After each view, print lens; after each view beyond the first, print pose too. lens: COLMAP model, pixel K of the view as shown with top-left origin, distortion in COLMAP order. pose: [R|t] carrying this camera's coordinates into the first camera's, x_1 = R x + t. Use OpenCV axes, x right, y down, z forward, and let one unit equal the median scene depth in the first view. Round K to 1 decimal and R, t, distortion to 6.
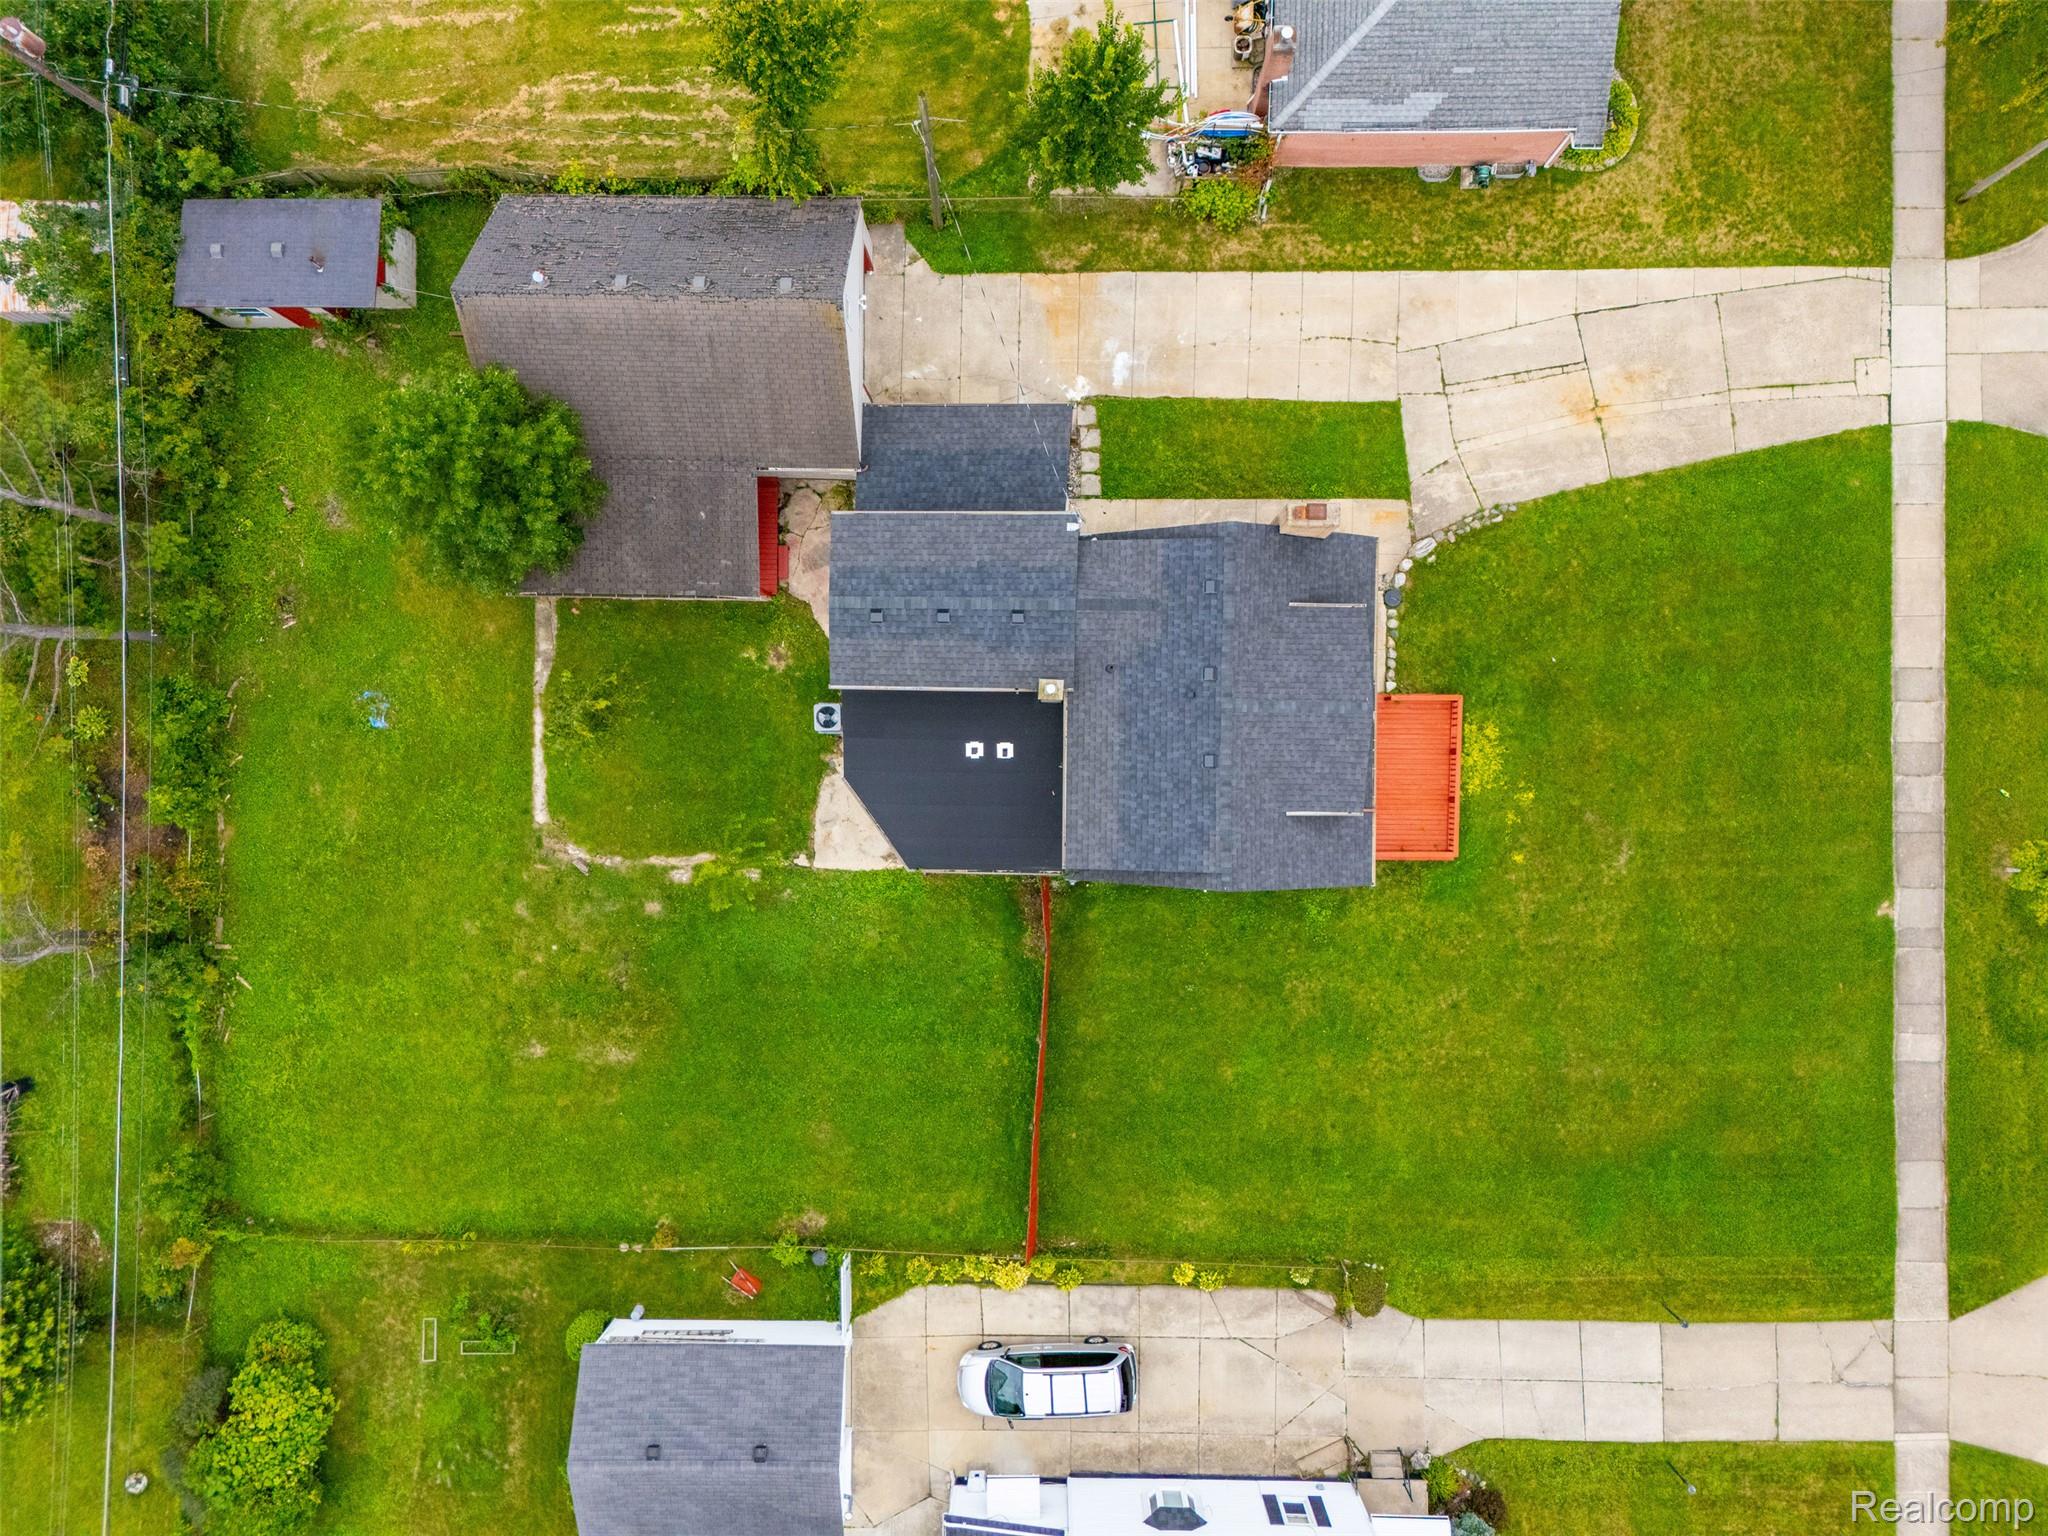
lens RADIAL K [[1495.8, 0, 1024.0], [0, 1495.8, 768.0], [0, 0, 1]] dist [0.081515, -0.078719]
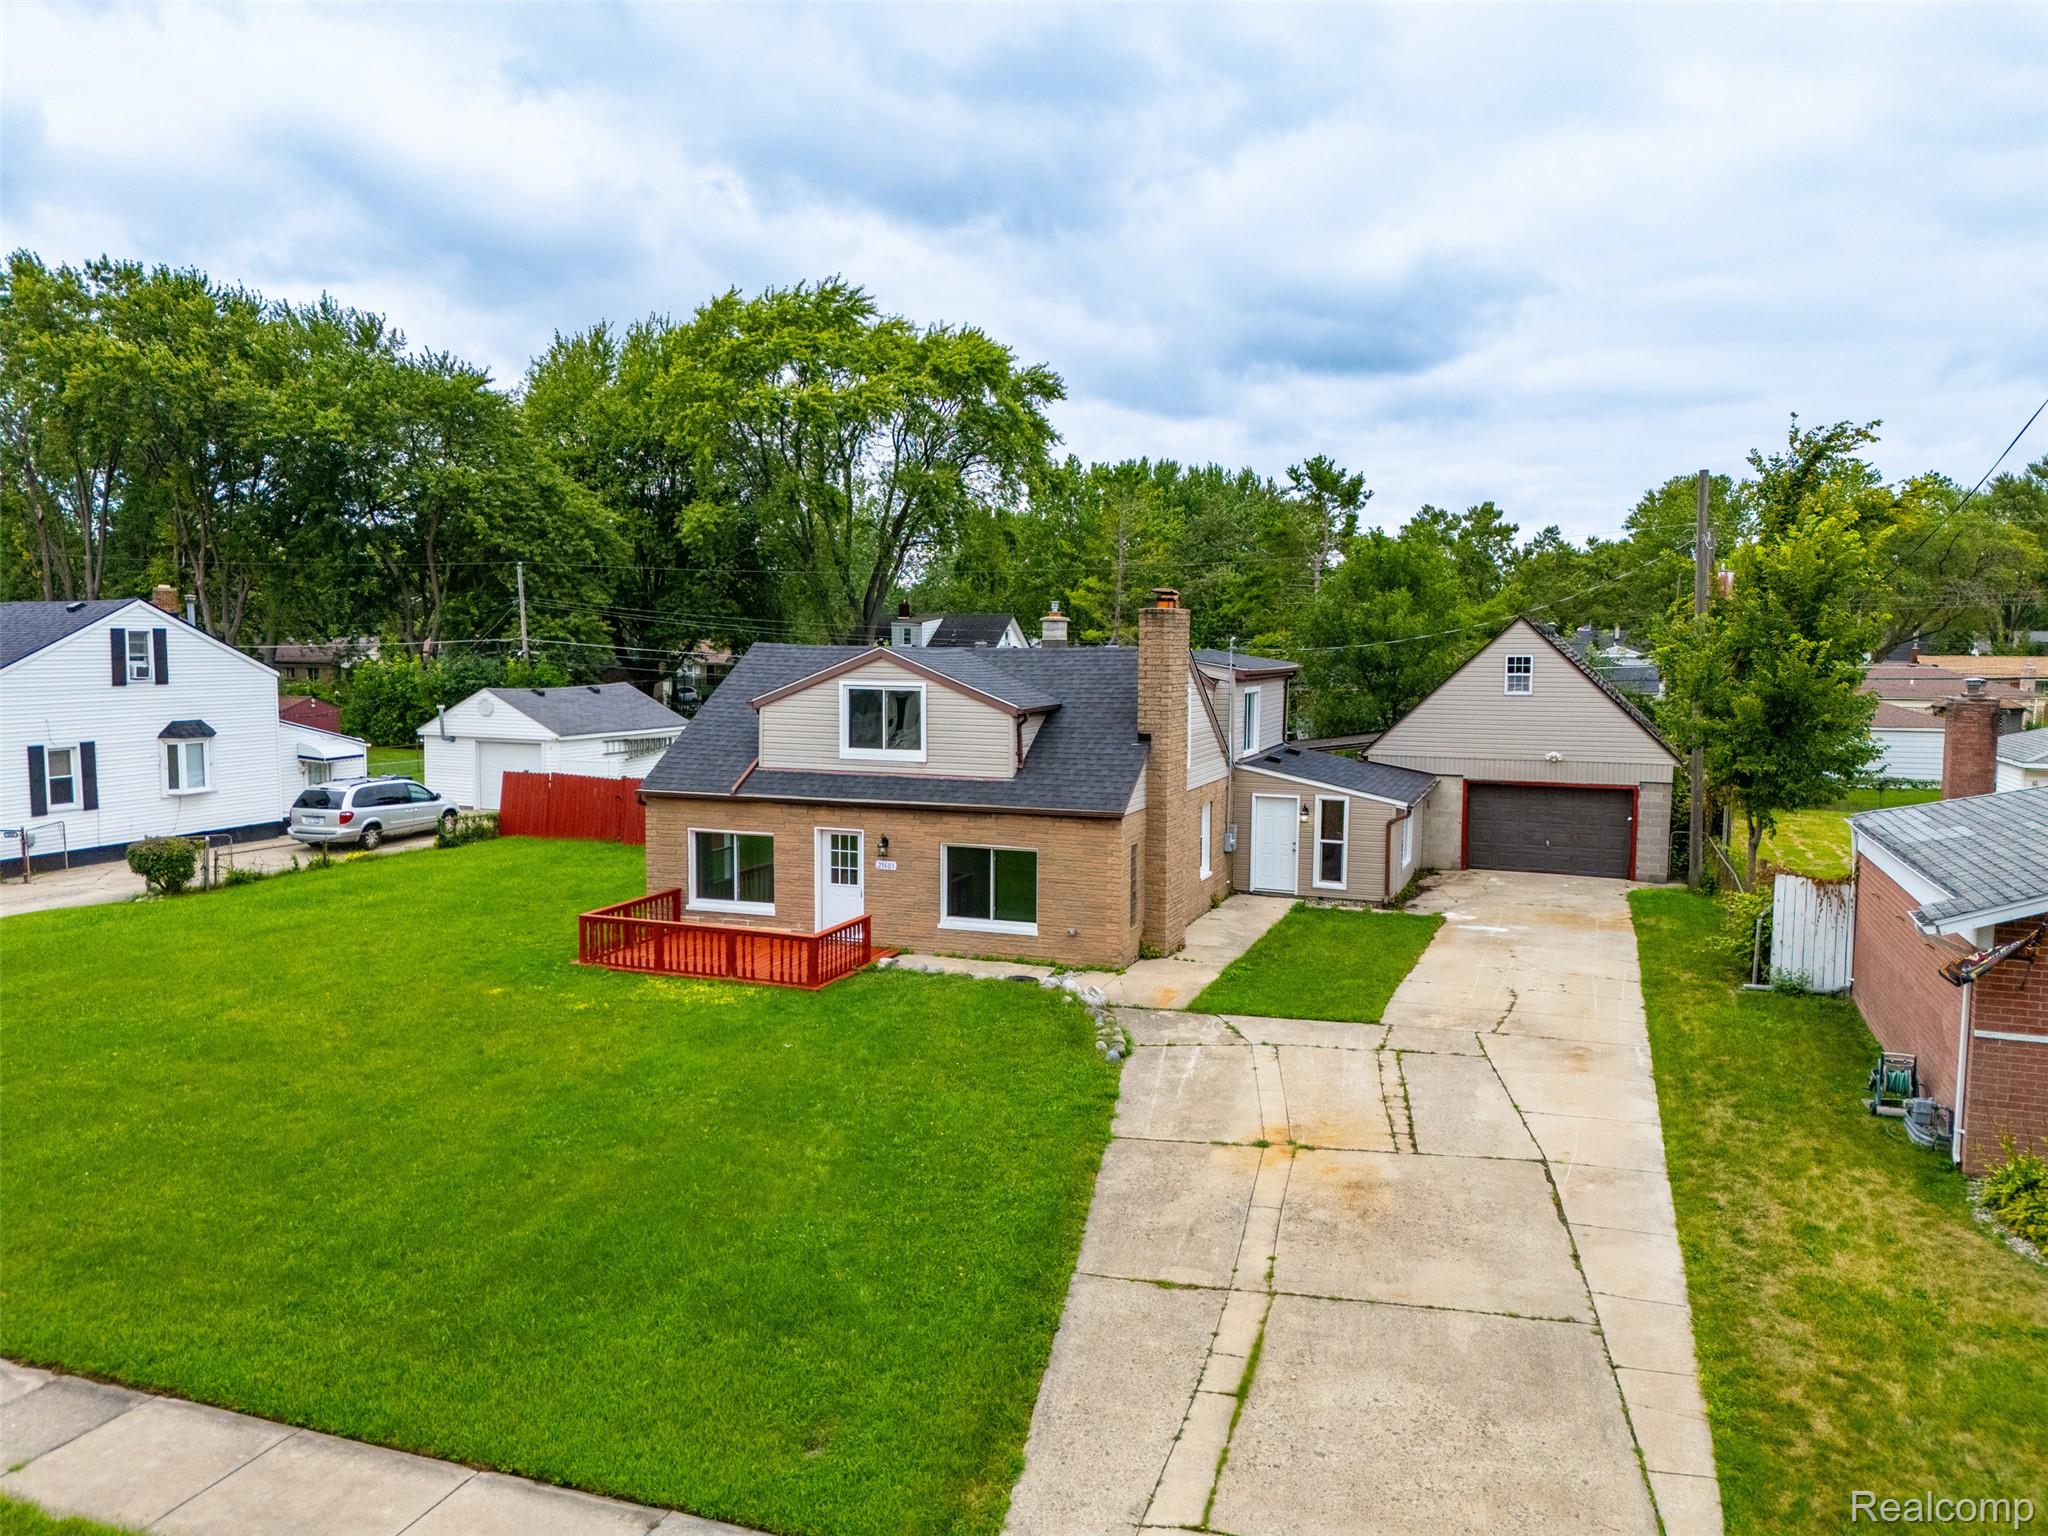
lens RADIAL K [[1495.8, 0, 1024.0], [0, 1495.8, 768.0], [0, 0, 1]] dist [0.081515, -0.078719]
pose [[-0.348125, 0.103233, -0.931747, 0.761250], [-0.937441, -0.034557, 0.346424, -0.305114], [0.003564, 0.994057, 0.108805, 0.857769]]
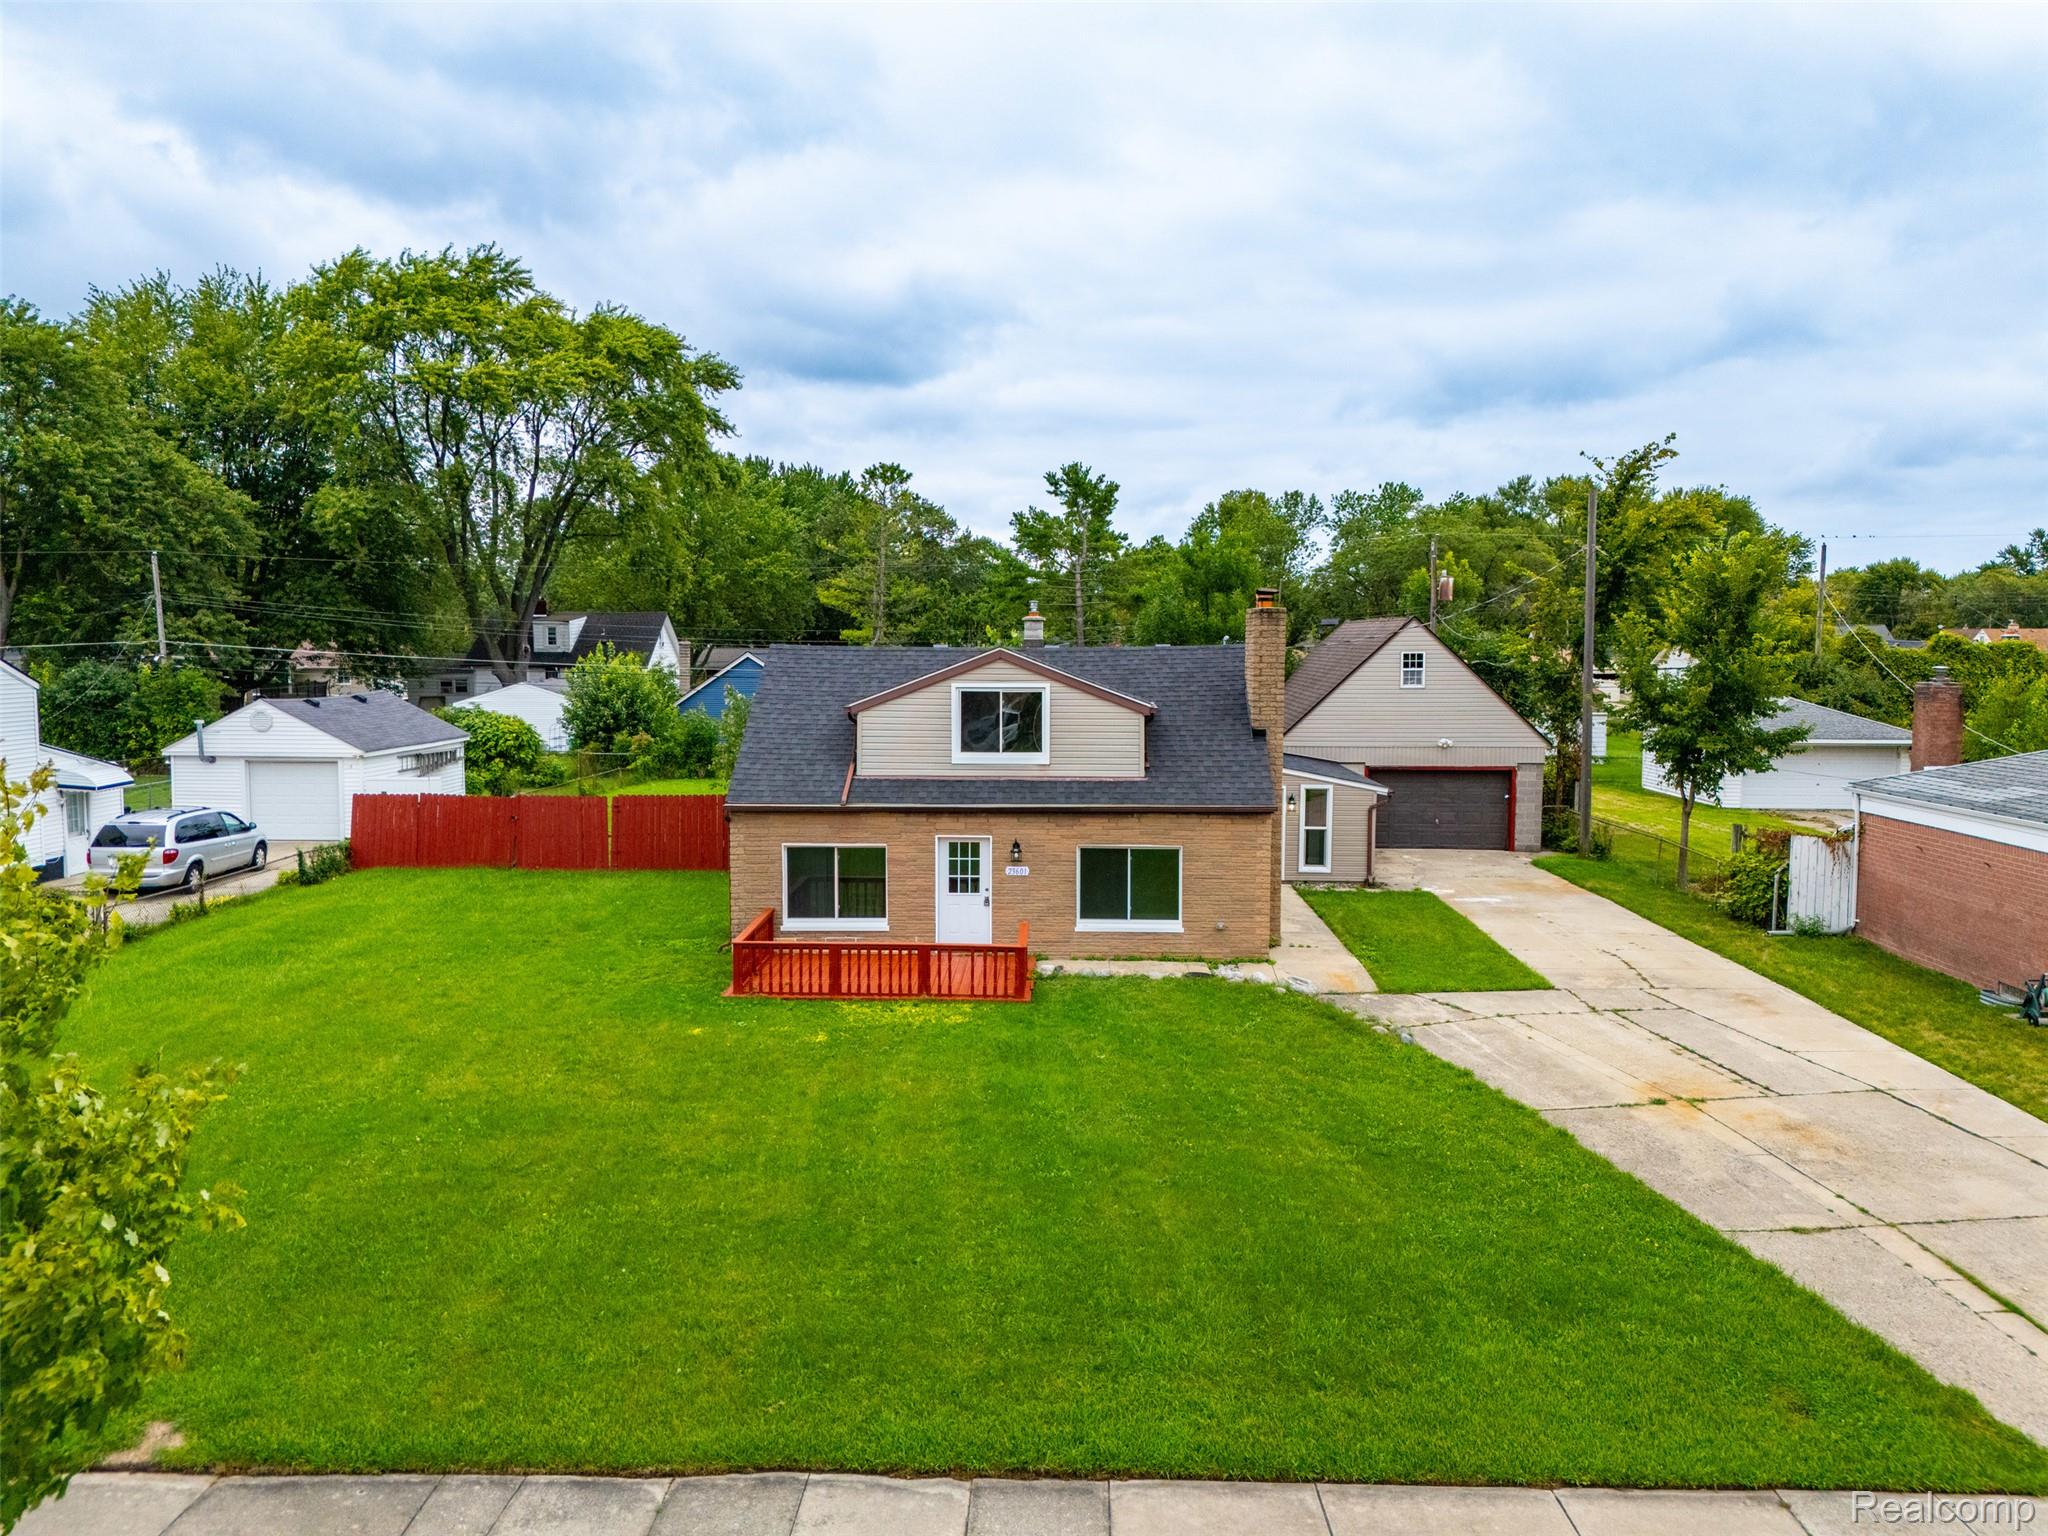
lens RADIAL K [[1495.8, 0, 1024.0], [0, 1495.8, 768.0], [0, 0, 1]] dist [0.081515, -0.078719]
pose [[-0.021522, 0.109467, -0.993757, 0.803687], [-0.999768, -0.001863, 0.021447, -0.057451], [0.000497, 0.993989, 0.109482, 0.857460]]
